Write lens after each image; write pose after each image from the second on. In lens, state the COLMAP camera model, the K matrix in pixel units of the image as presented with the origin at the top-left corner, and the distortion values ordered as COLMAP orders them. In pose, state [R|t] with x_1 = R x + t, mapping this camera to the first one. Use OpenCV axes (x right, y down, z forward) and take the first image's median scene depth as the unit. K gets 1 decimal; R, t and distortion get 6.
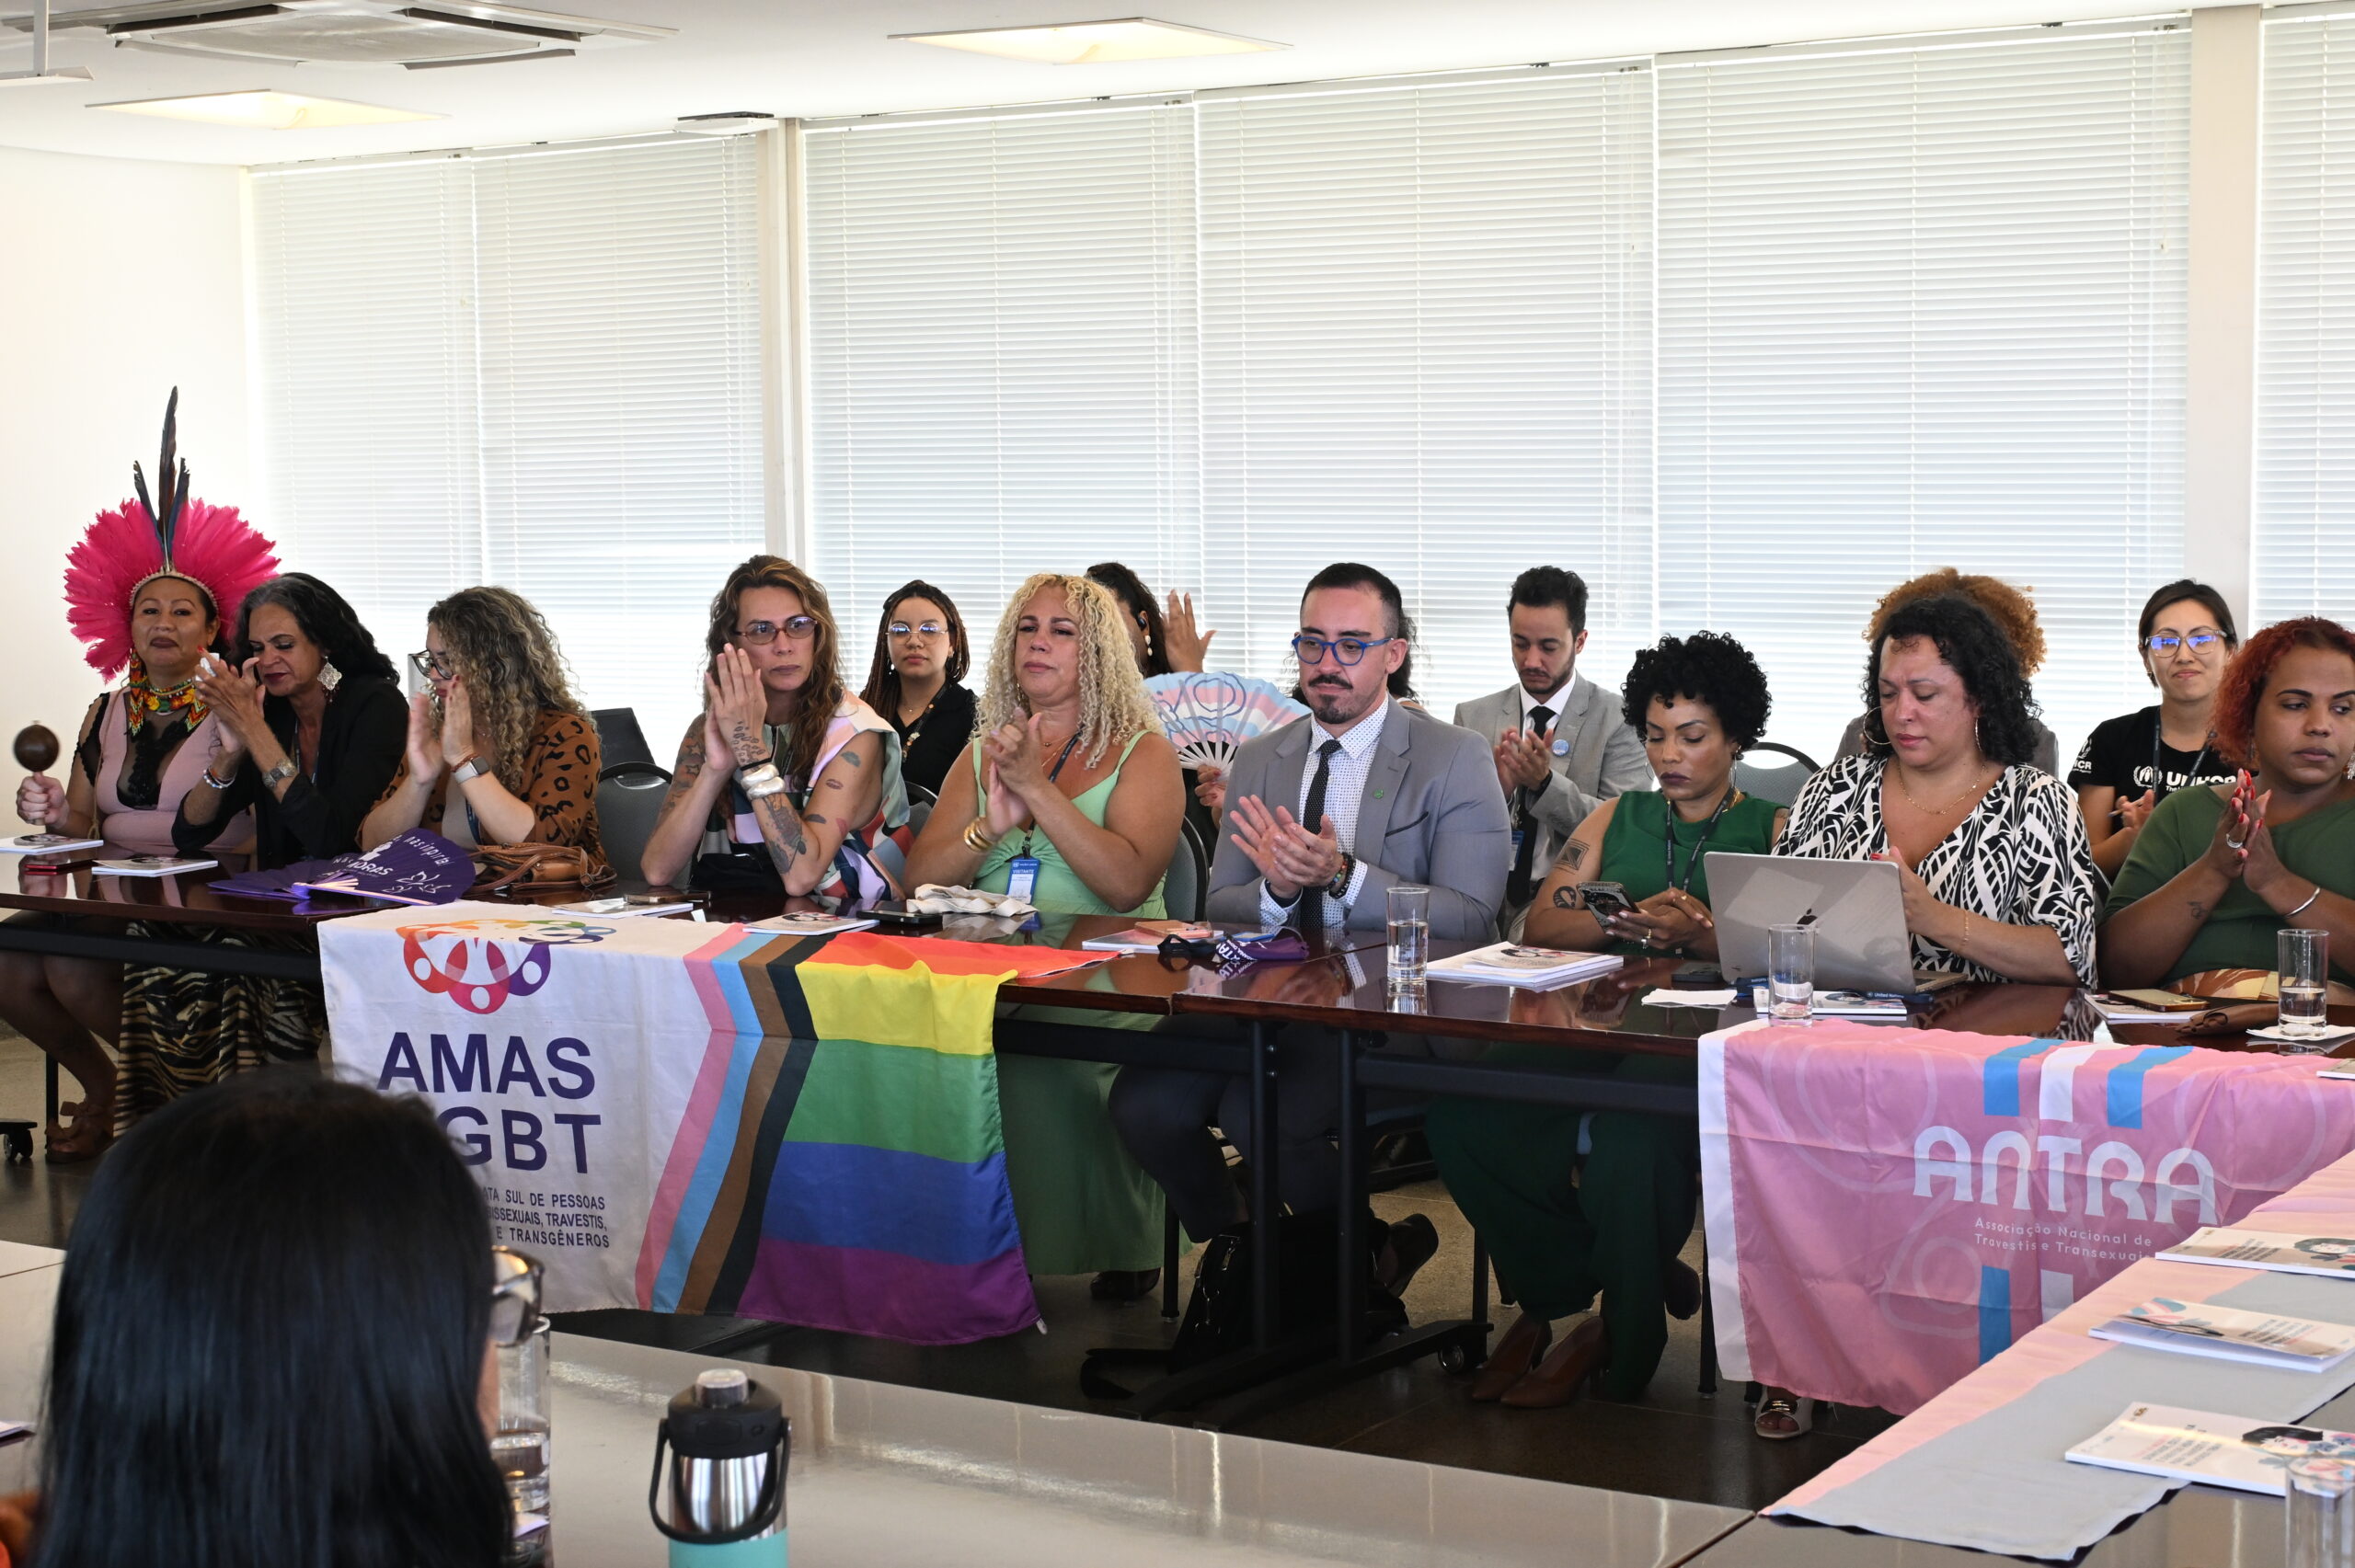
lens RADIAL K [[3208.0, 0, 1313.2], [0, 3208.0, 828.2], [0, 0, 1]] dist [0.031763, 0.000000]
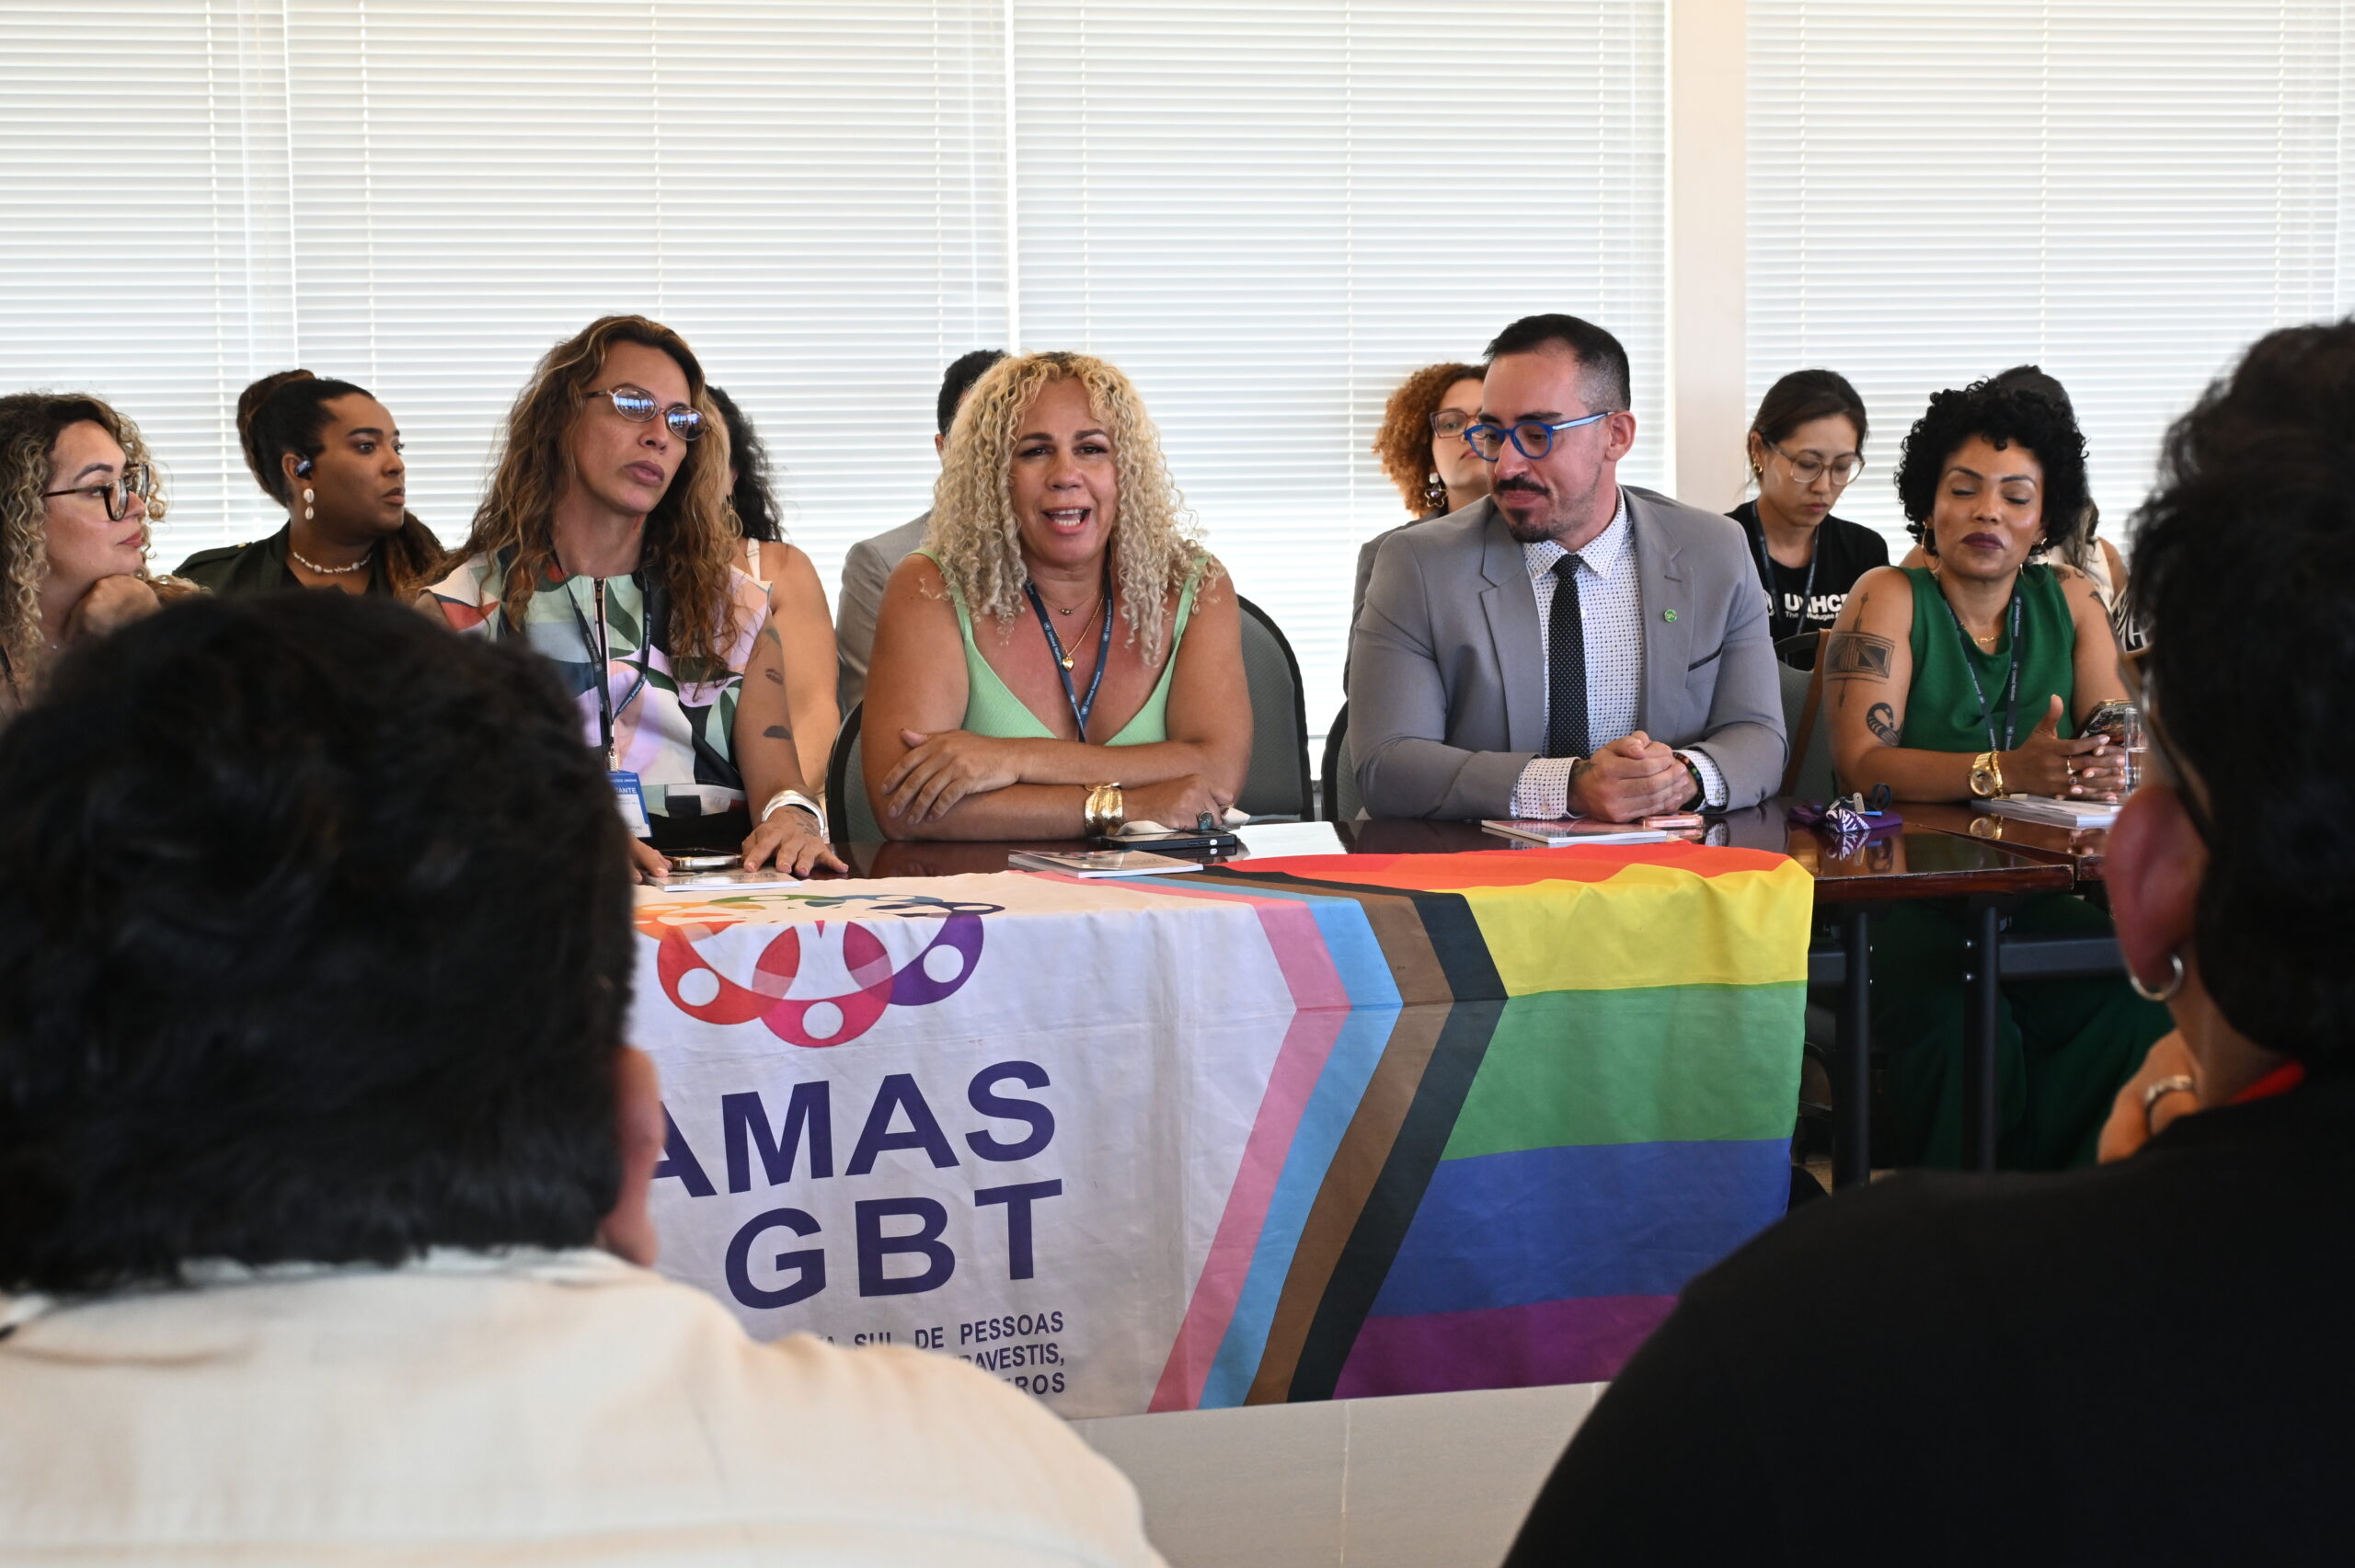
lens RADIAL K [[4110.1, 0, 1172.9], [0, 4110.1, 804.6], [0, 0, 1]] dist [0.159521, 0.000000]
pose [[0.716417, -0.076032, 0.693517, -0.743554], [0.079965, 0.996442, 0.026637, -0.002534], [-0.693075, 0.036374, 0.719947, 0.402011]]
